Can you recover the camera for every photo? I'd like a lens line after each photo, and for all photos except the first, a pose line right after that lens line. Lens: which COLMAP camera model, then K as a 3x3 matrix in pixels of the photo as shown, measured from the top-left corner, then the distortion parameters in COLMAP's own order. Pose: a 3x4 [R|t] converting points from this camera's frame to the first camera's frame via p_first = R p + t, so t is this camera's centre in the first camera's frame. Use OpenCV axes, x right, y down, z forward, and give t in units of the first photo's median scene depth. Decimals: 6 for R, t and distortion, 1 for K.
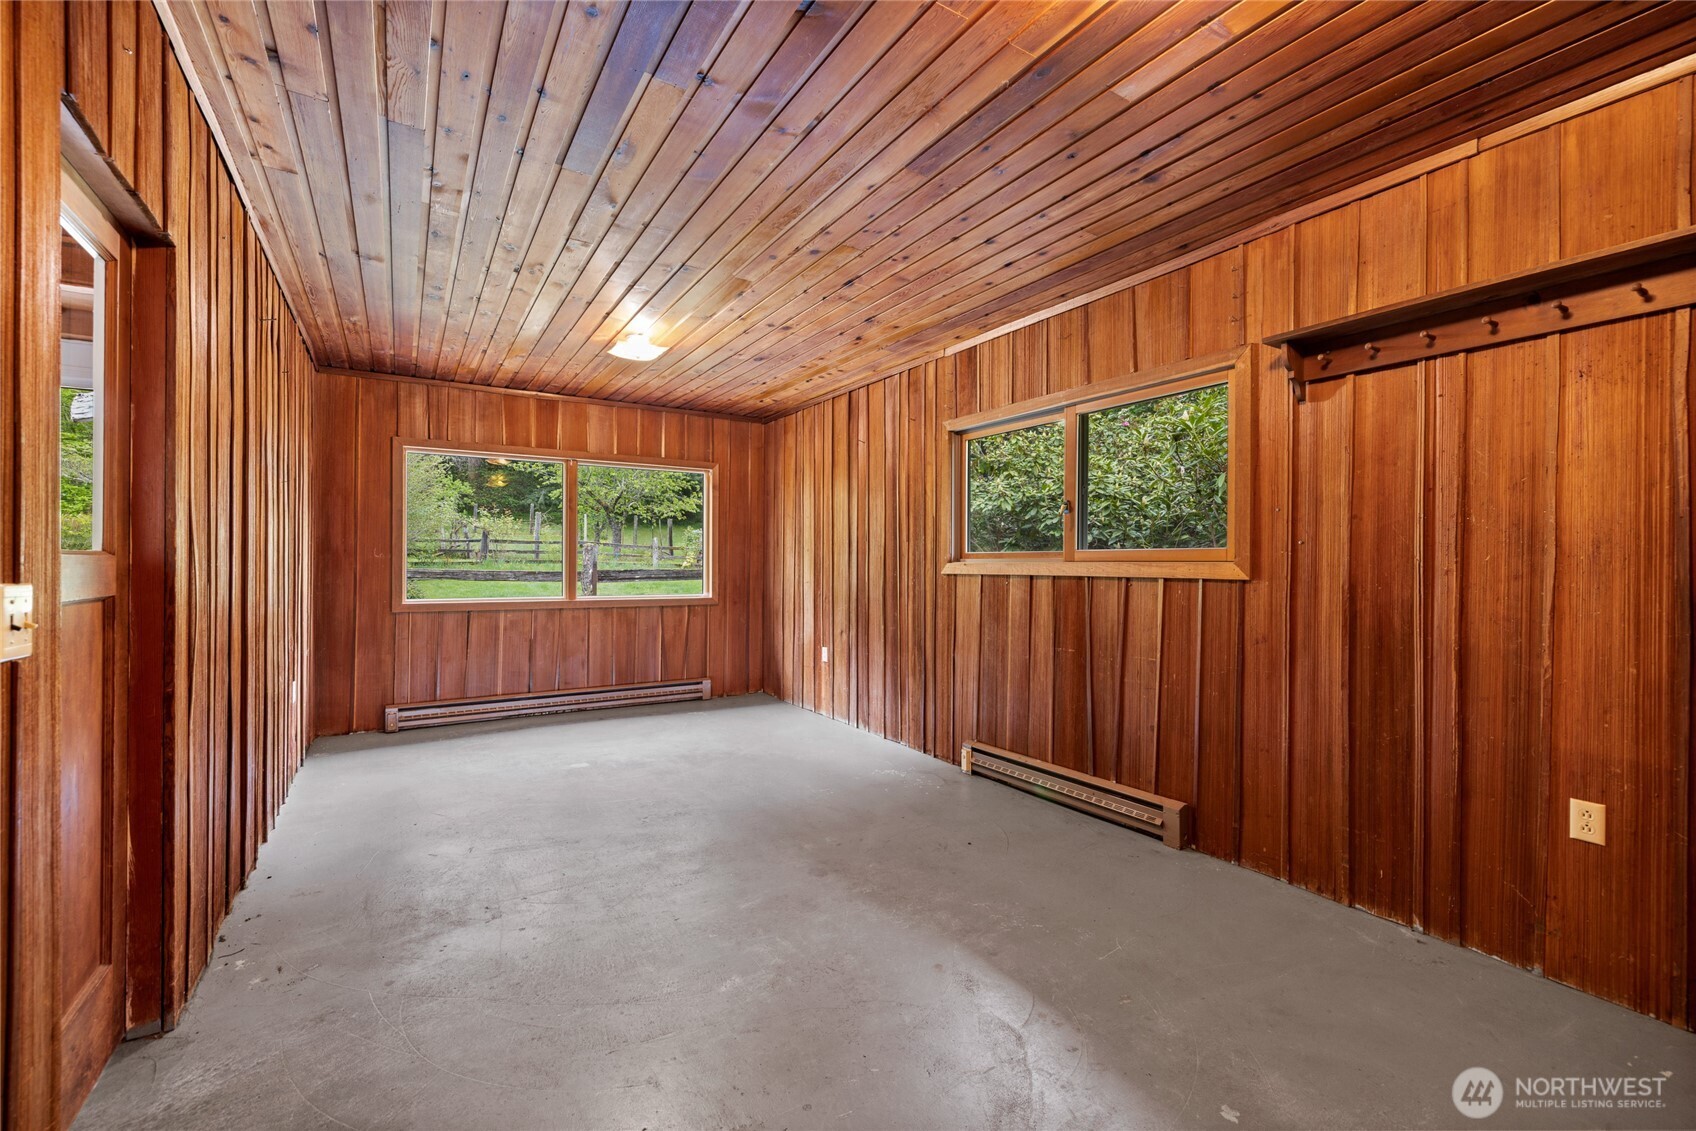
lens RADIAL K [[702.5, 0, 848.0], [0, 702.5, 565.5], [0, 0, 1]] dist [-0.000139, 0.000030]
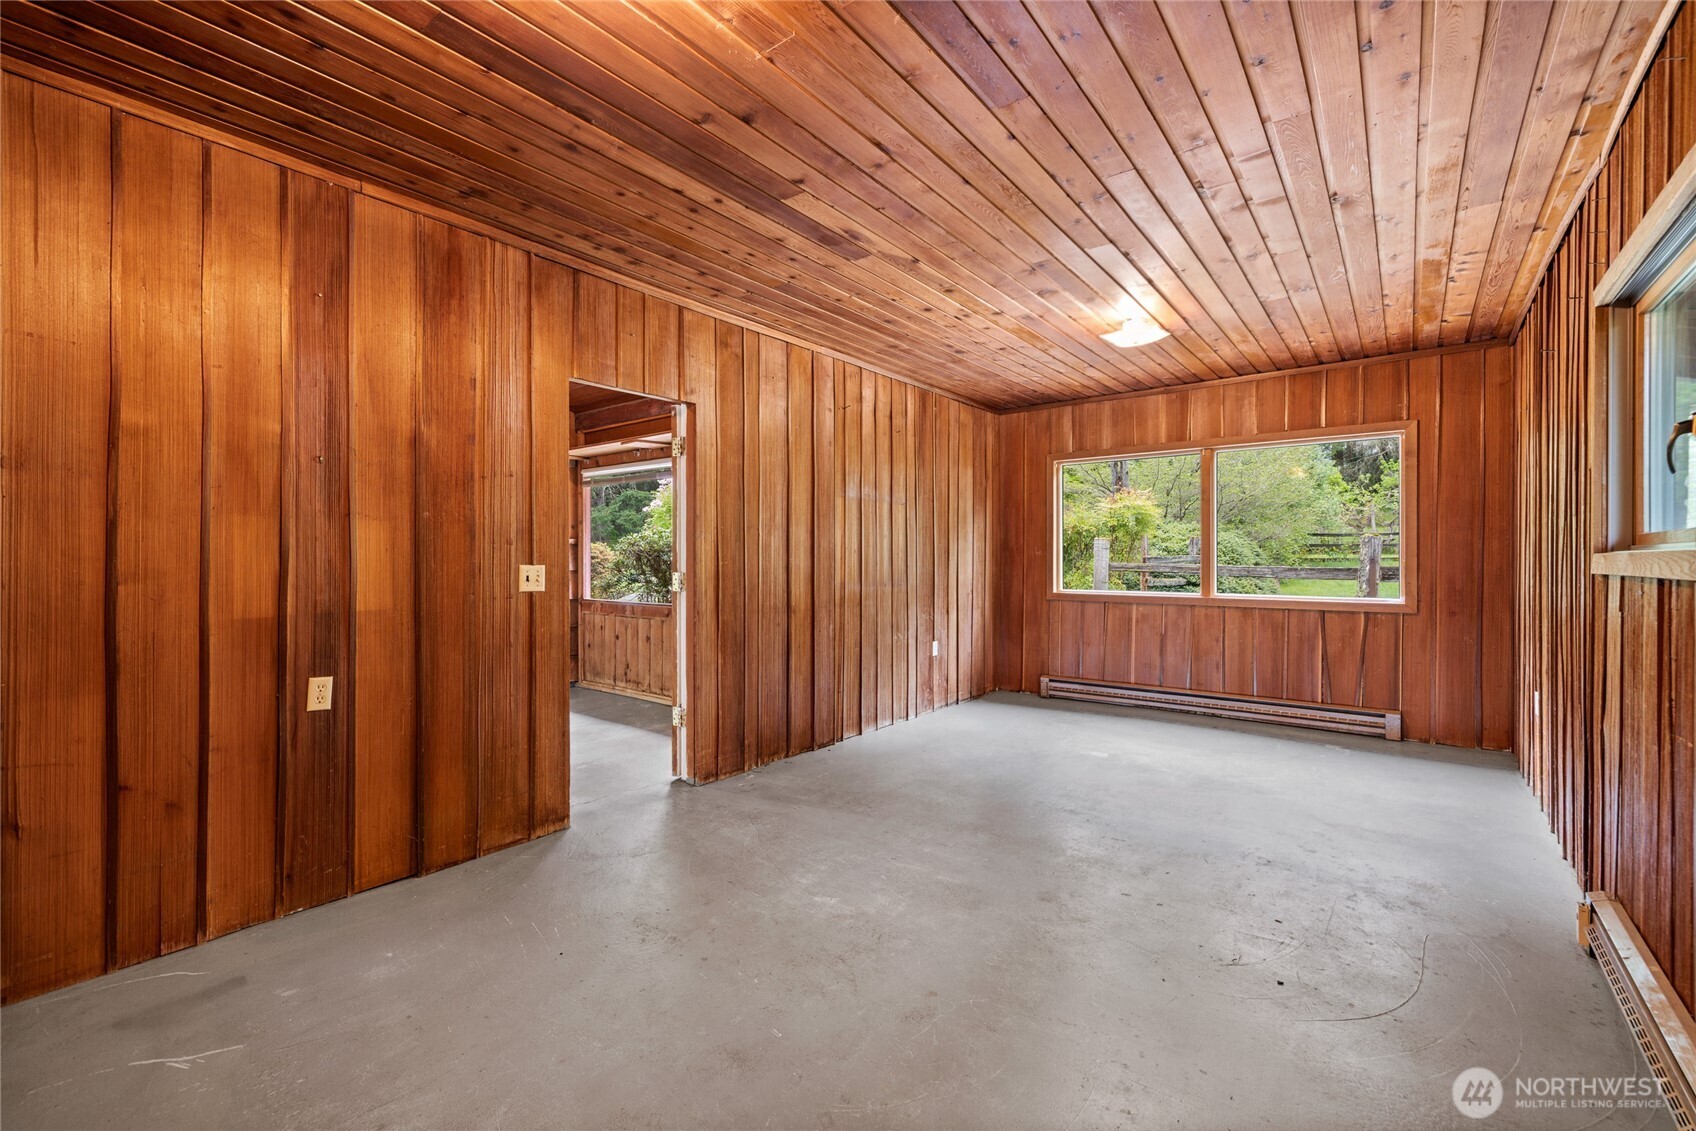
lens RADIAL K [[727.0, 0, 840.2], [0, 727.0, 559.6], [0, 0, 1]] dist [0.000215, 0.000006]
pose [[0.336983, -0.003536, -0.941504, 0.403946], [-0.000172, 0.999993, -0.003817, 0.003063], [0.941511, 0.001449, 0.336979, 0.232318]]
